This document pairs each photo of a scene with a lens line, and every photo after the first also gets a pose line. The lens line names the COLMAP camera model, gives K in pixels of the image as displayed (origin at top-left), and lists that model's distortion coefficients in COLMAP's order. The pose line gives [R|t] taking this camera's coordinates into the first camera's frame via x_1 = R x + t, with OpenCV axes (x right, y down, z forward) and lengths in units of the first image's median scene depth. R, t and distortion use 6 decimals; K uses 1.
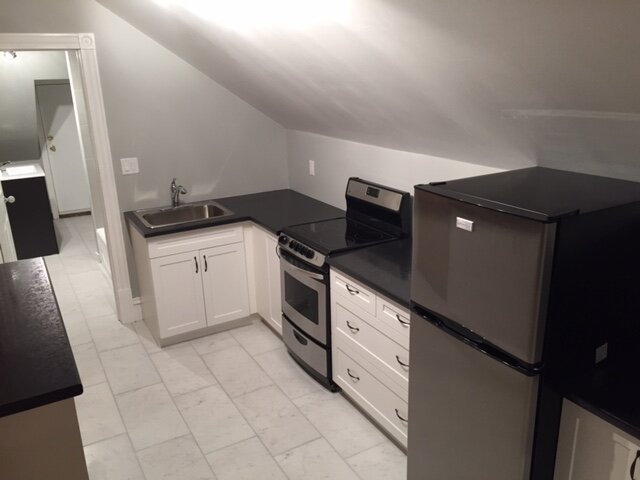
lens RADIAL K [[548.0, 0, 318.8], [0, 548.0, 241.5], [0, 0, 1]] dist [0.086961, -0.105840]
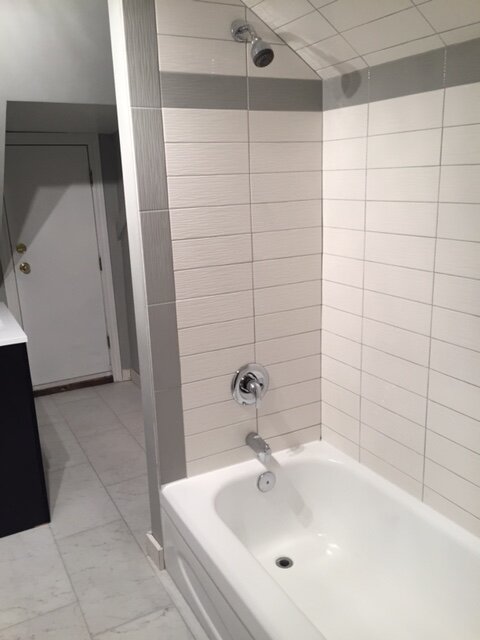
lens RADIAL K [[548.0, 0, 238.9], [0, 548.0, 320.5], [0, 0, 1]] dist [0.086961, -0.105840]
pose [[0.999761, -0.005217, -0.021228, -0.465646], [0.004057, 0.998514, -0.054342, -0.155466], [0.021480, 0.054243, 0.998297, 0.851669]]
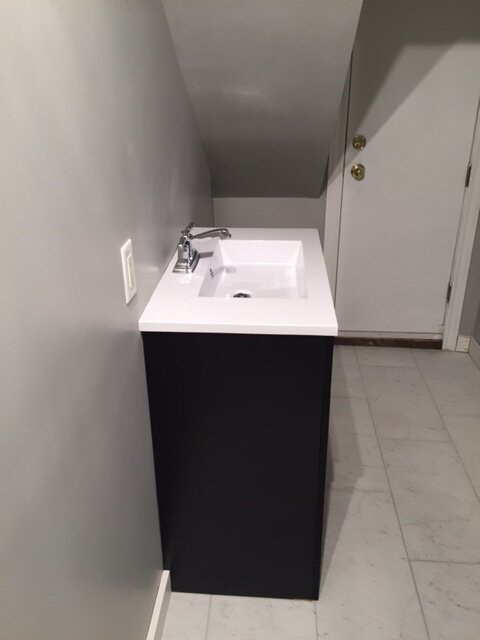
lens RADIAL K [[548.0, 0, 237.0], [0, 548.0, 324.8], [0, 0, 1]] dist [0.086961, -0.105840]
pose [[0.827235, 0.251065, -0.502641, -0.586432], [-0.178800, 0.965735, 0.188111, -0.217298], [0.532646, -0.065740, 0.843781, 1.123895]]
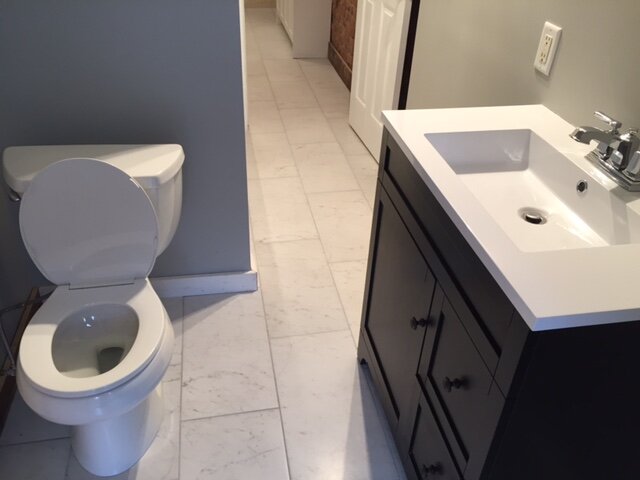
lens RADIAL K [[548.0, 0, 320.2], [0, 548.0, 240.0], [0, 0, 1]] dist [0.086961, -0.105840]
pose [[-0.942378, -0.202703, 0.266148, -0.759337], [0.082014, 0.631291, 0.771197, -0.389509], [-0.324341, 0.748587, -0.578291, 1.668915]]
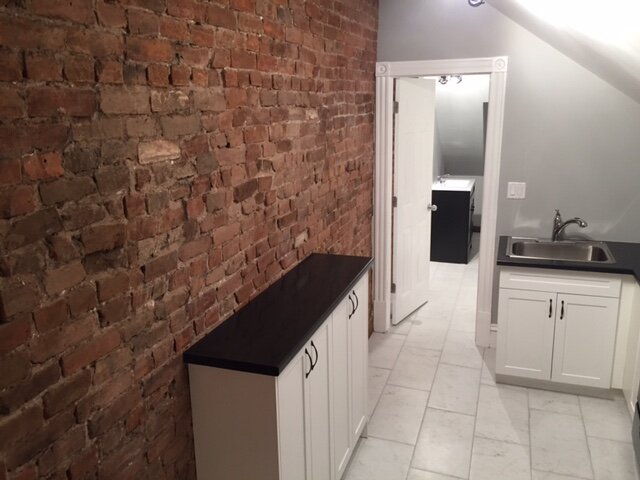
lens RADIAL K [[548.0, 0, 319.0], [0, 548.0, 239.8], [0, 0, 1]] dist [0.086961, -0.105840]
pose [[0.656076, 0.199484, -0.727854, 0.153128], [-0.228425, 0.971685, 0.060412, -0.032240], [0.719296, 0.126625, 0.683066, 0.103371]]
